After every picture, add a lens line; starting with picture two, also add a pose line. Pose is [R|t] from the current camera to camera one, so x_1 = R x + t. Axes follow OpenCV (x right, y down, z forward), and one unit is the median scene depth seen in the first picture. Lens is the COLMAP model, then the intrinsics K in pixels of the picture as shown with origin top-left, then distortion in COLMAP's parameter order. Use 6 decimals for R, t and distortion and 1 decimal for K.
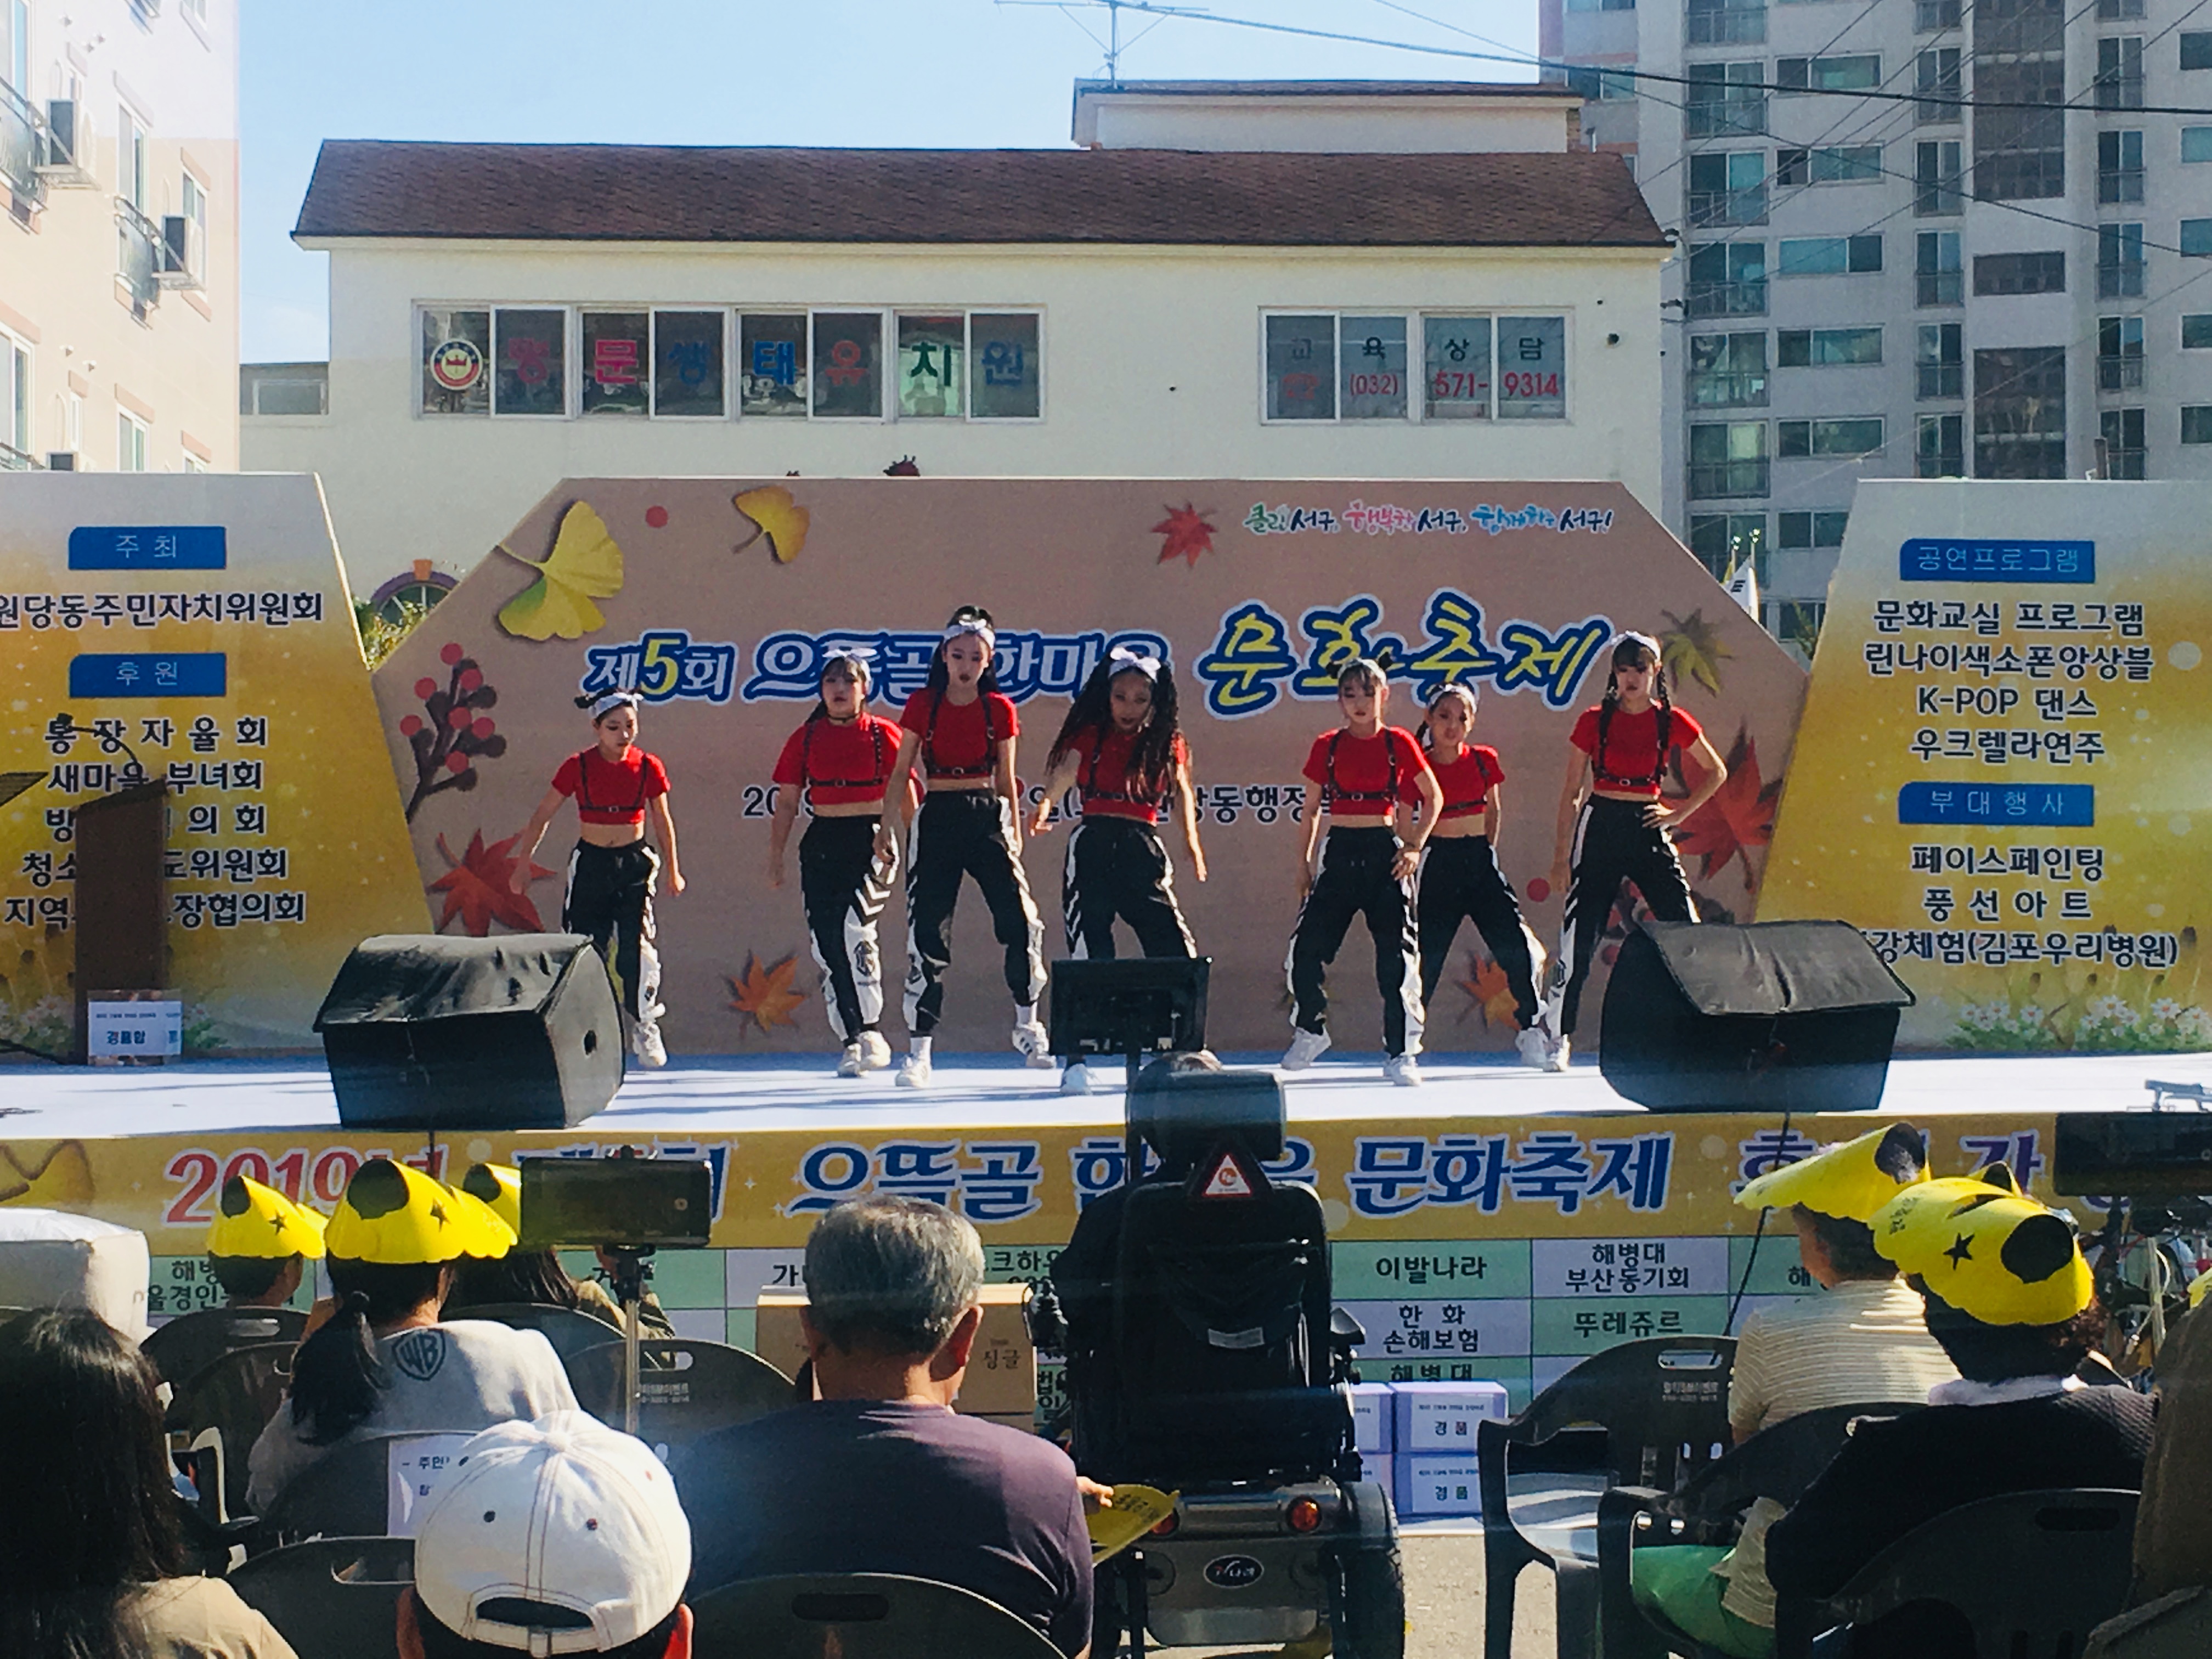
lens RADIAL K [[4260.0, 0, 1069.7], [0, 4260.0, 882.4], [0, 0, 1]] dist [0.046193, 0.000000]
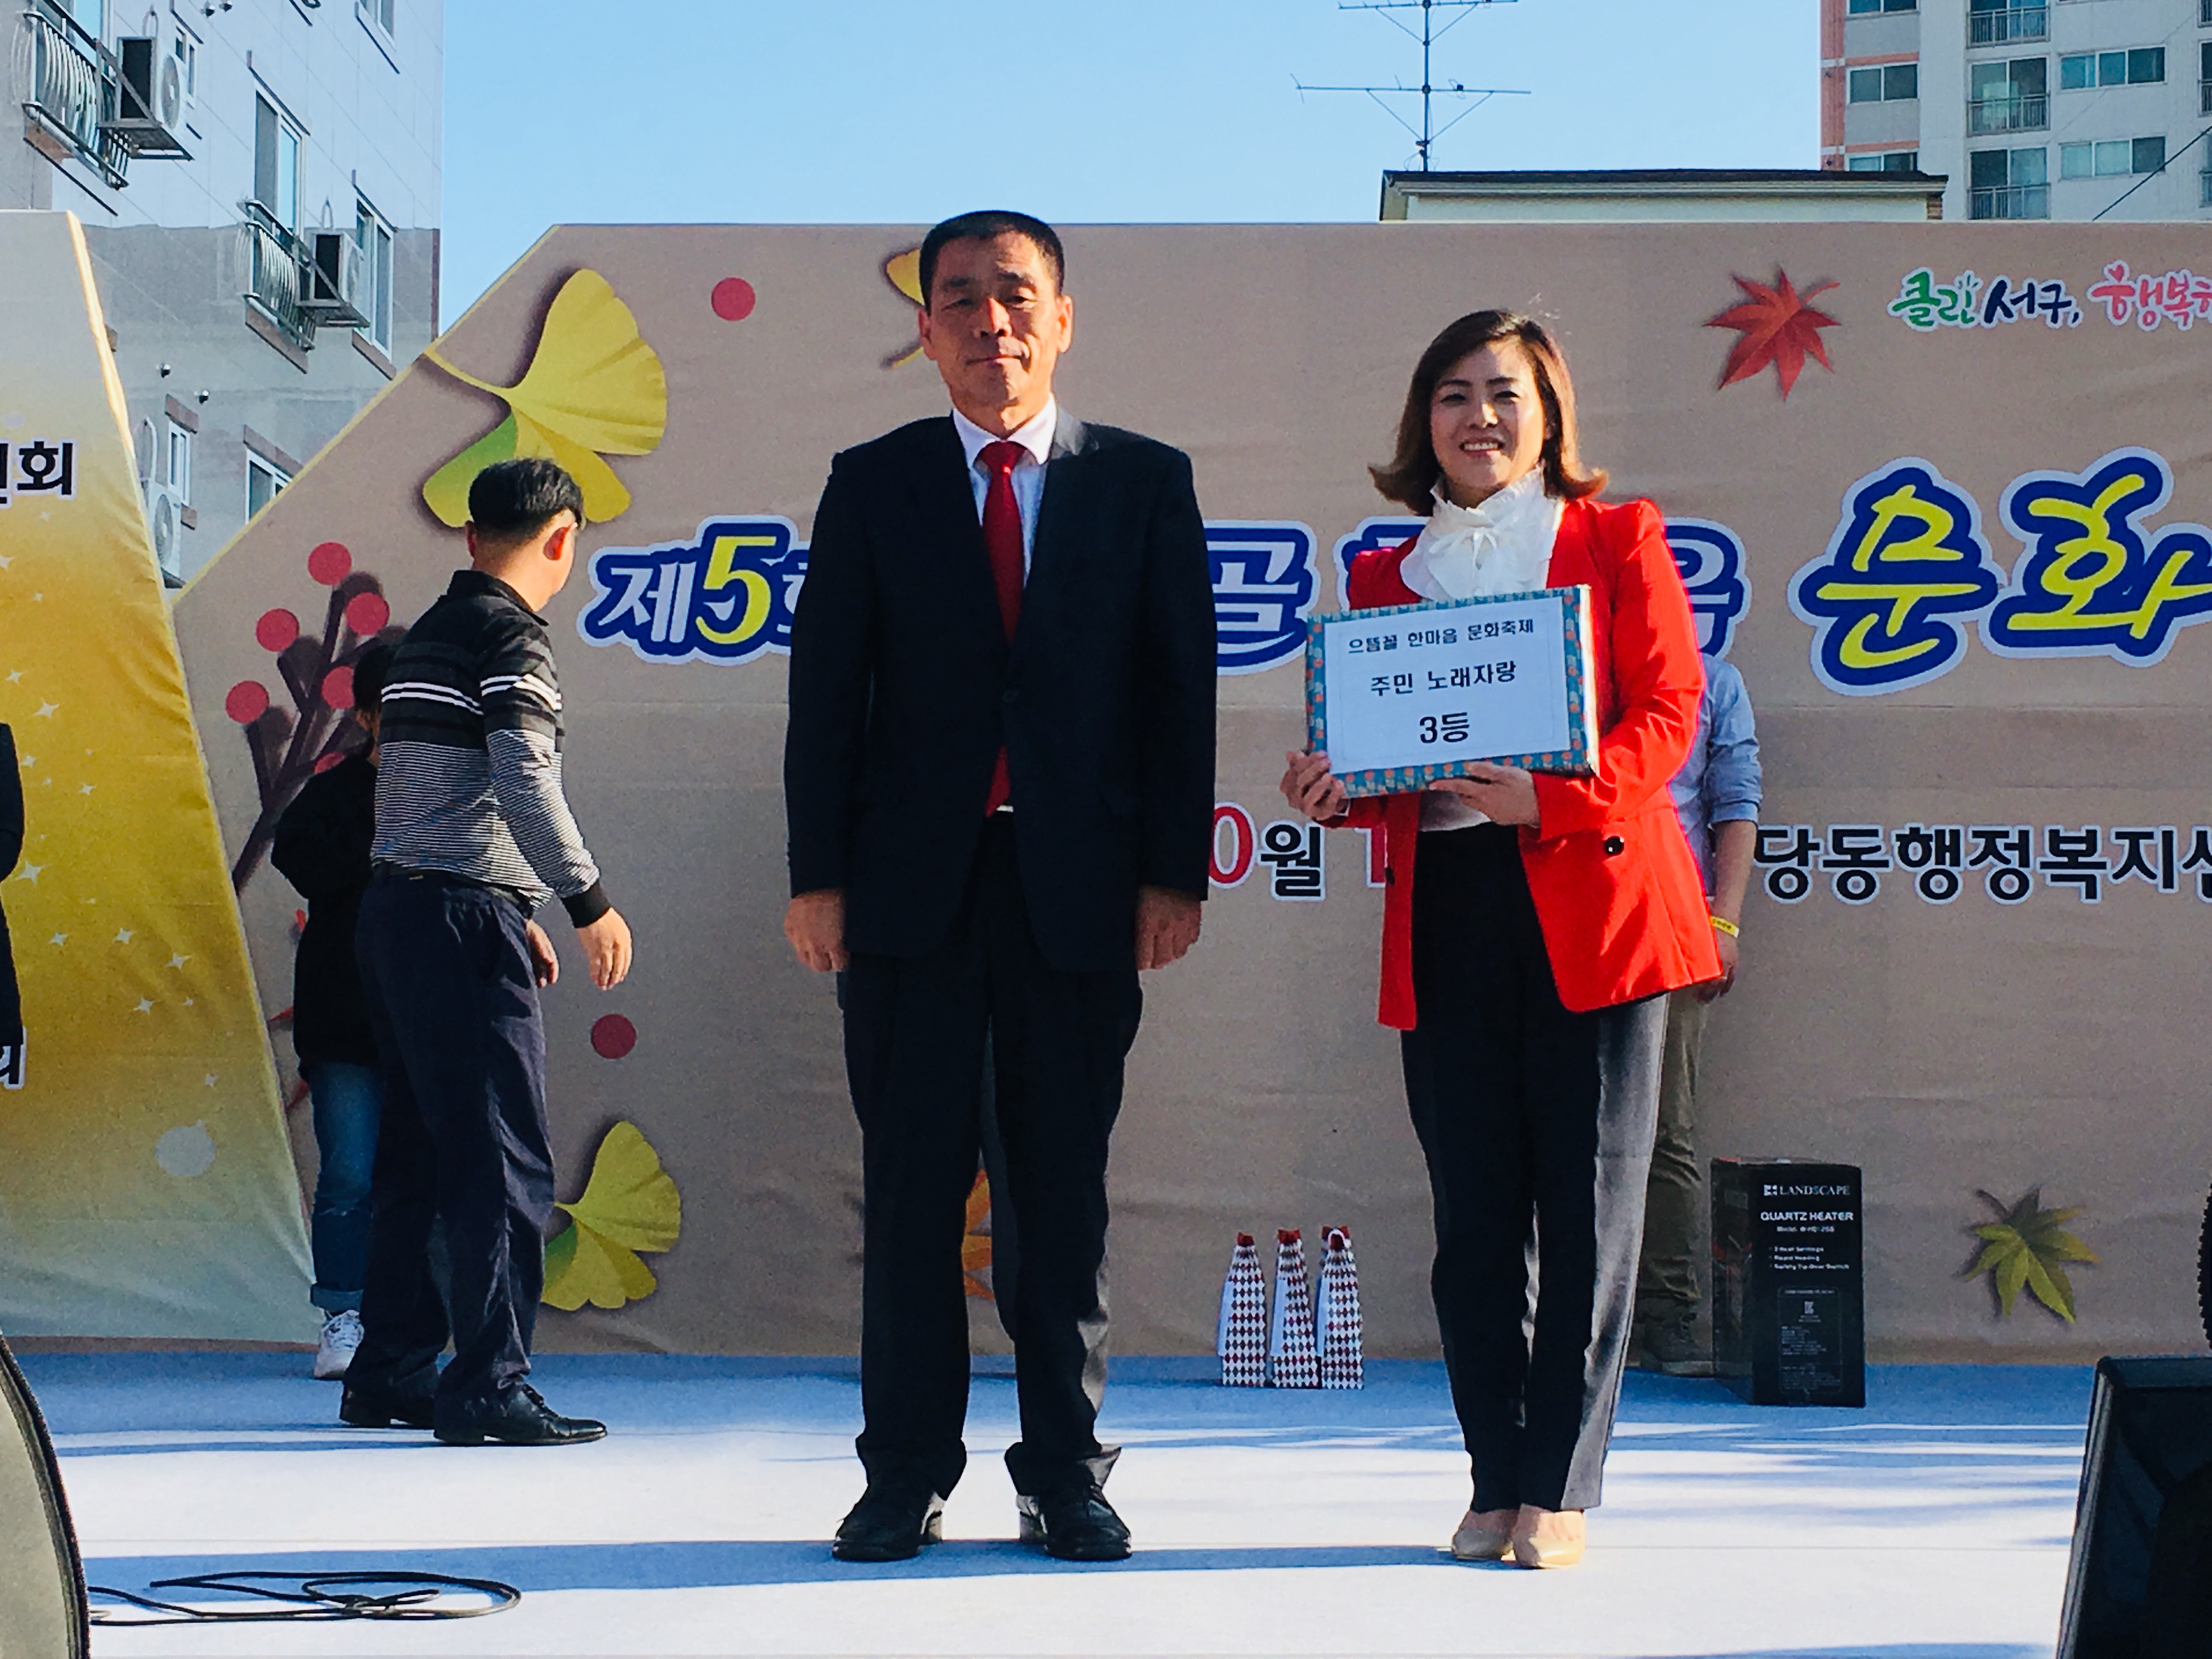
lens RADIAL K [[3898.3, 0, 1106.9], [0, 3898.3, 894.2], [0, 0, 1]] dist [0.051755, 0.000000]
pose [[0.998173, 0.004119, -0.060285, -0.023459], [-0.006461, 0.999230, -0.038712, 0.003541], [0.060079, 0.039031, 0.997430, 0.537428]]
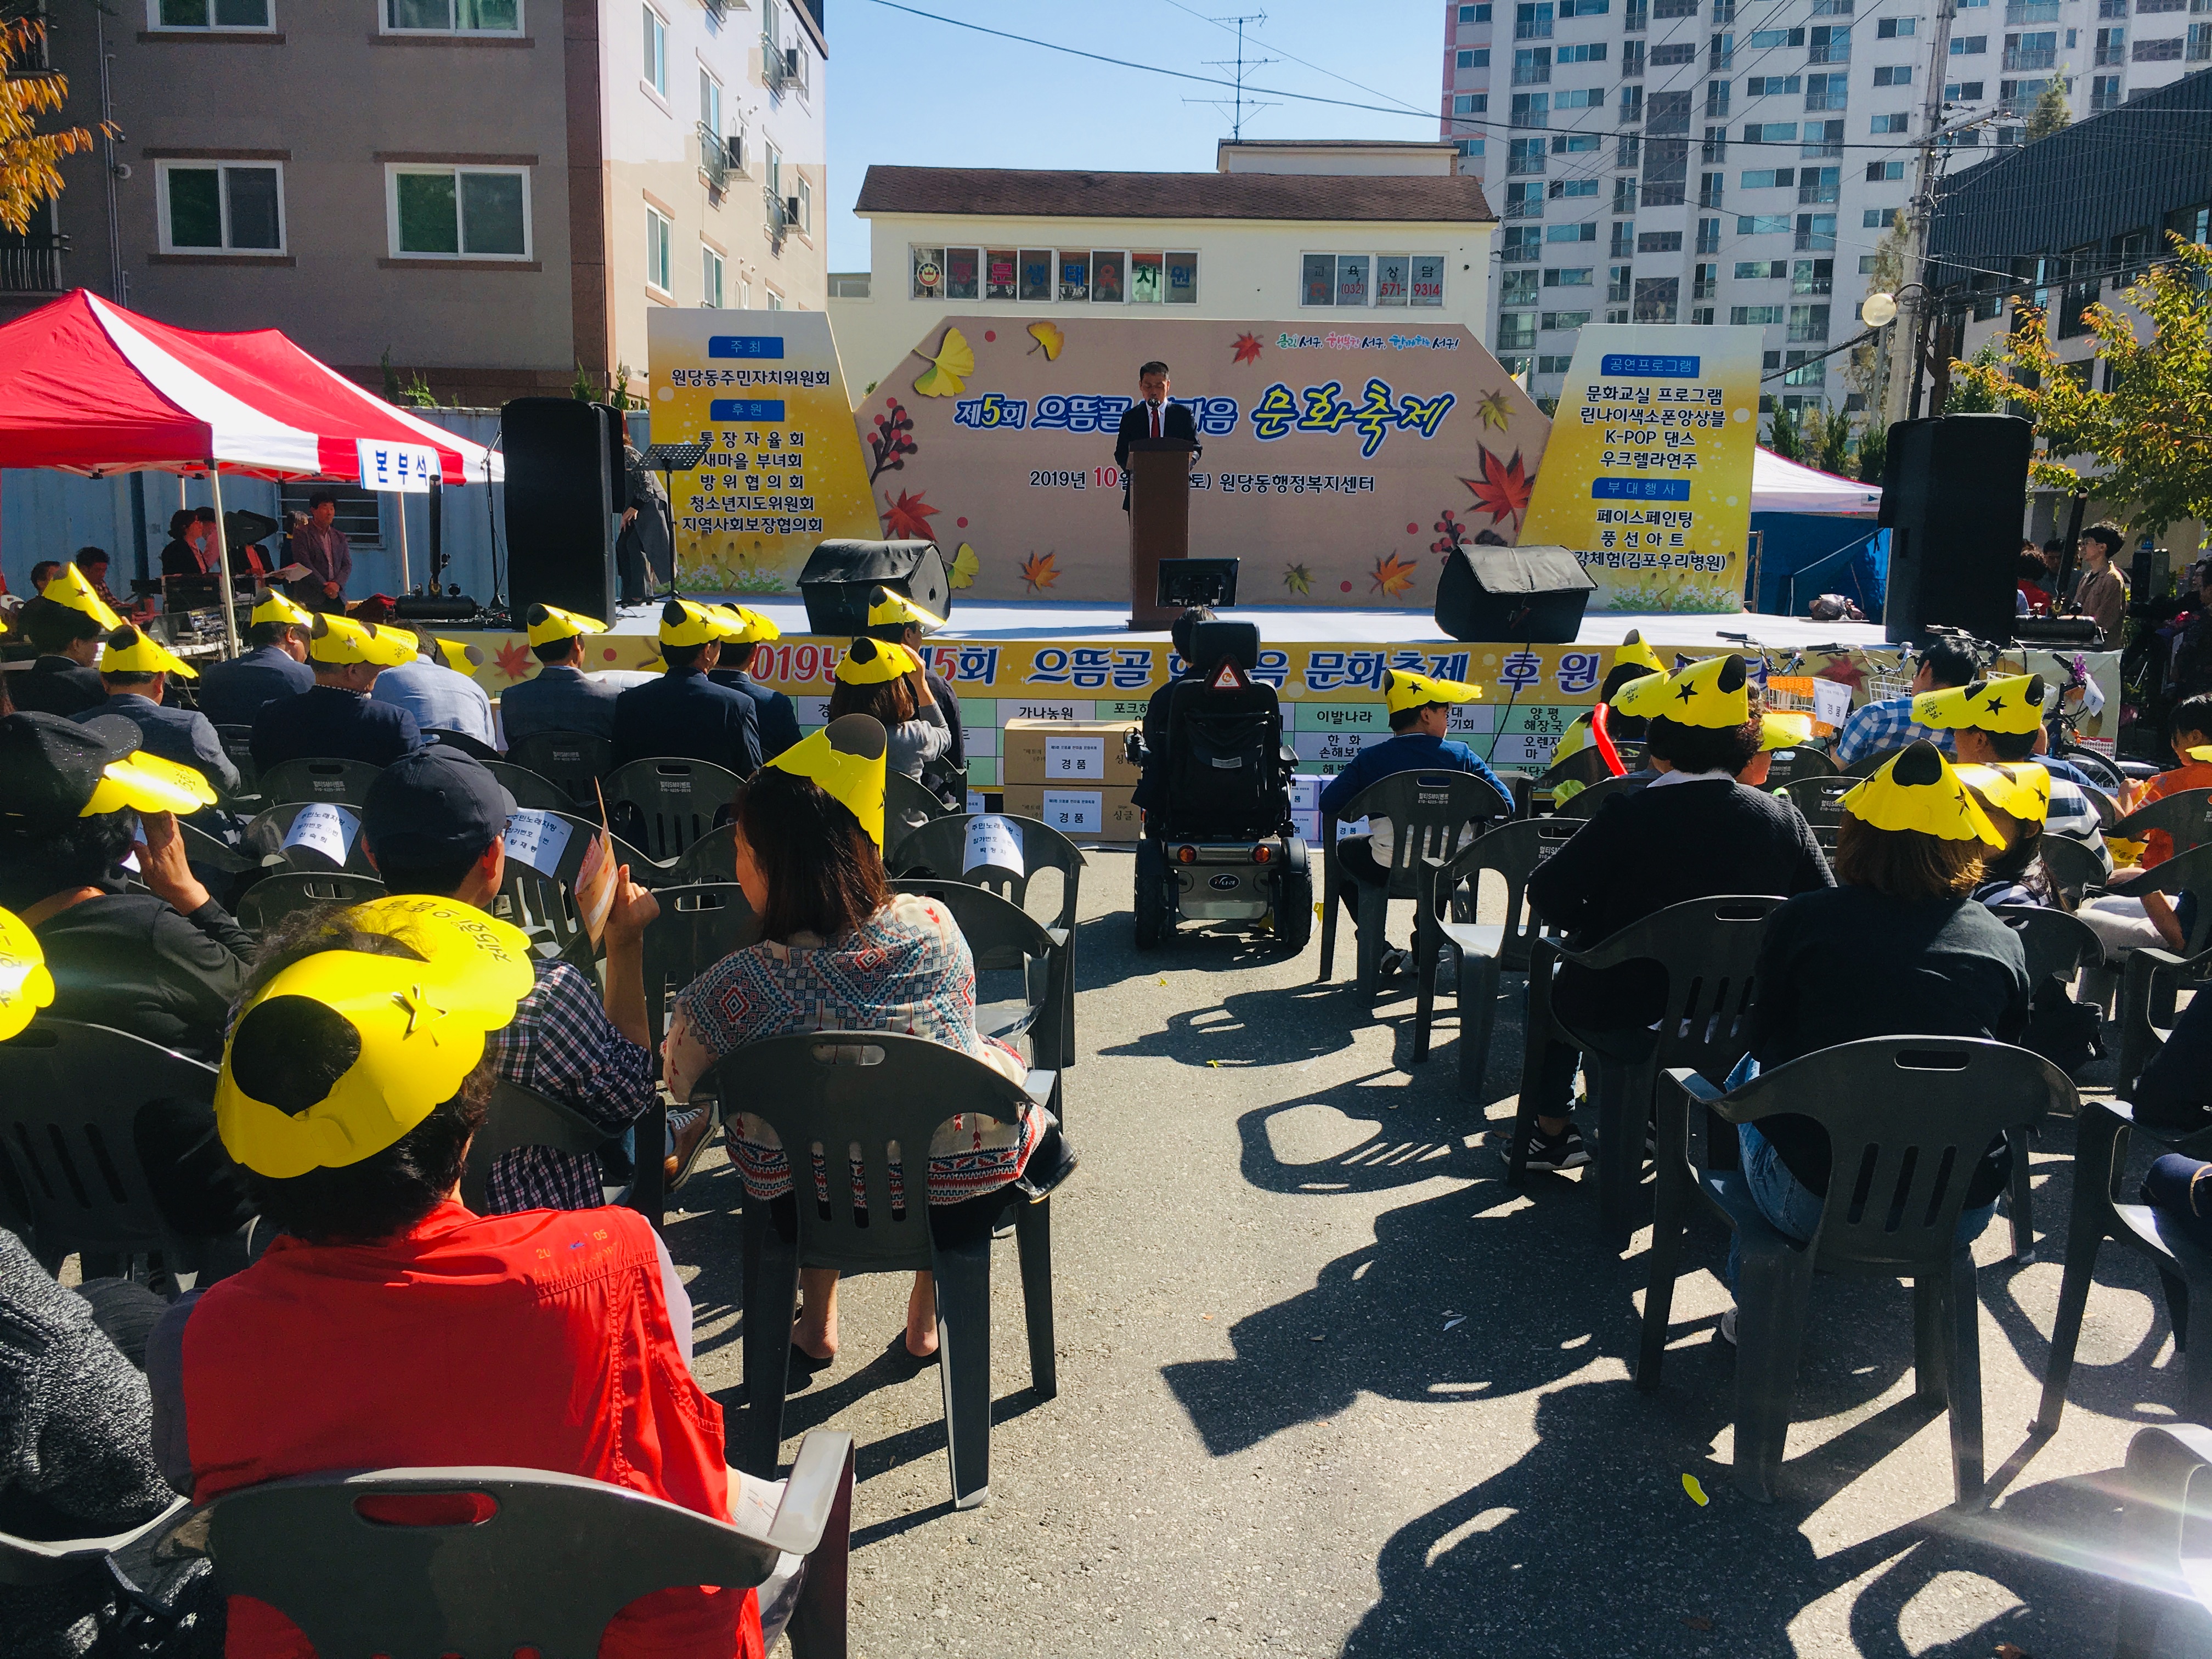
lens RADIAL K [[1836.5, 0, 1095.2], [0, 1836.5, 839.6], [0, 0, 1]] dist [0.070227, -0.087726]
pose [[0.997853, 0.029728, -0.058355, 0.013021], [-0.019370, 0.985143, 0.170639, 0.000961], [0.062561, -0.169142, 0.983604, 0.083916]]
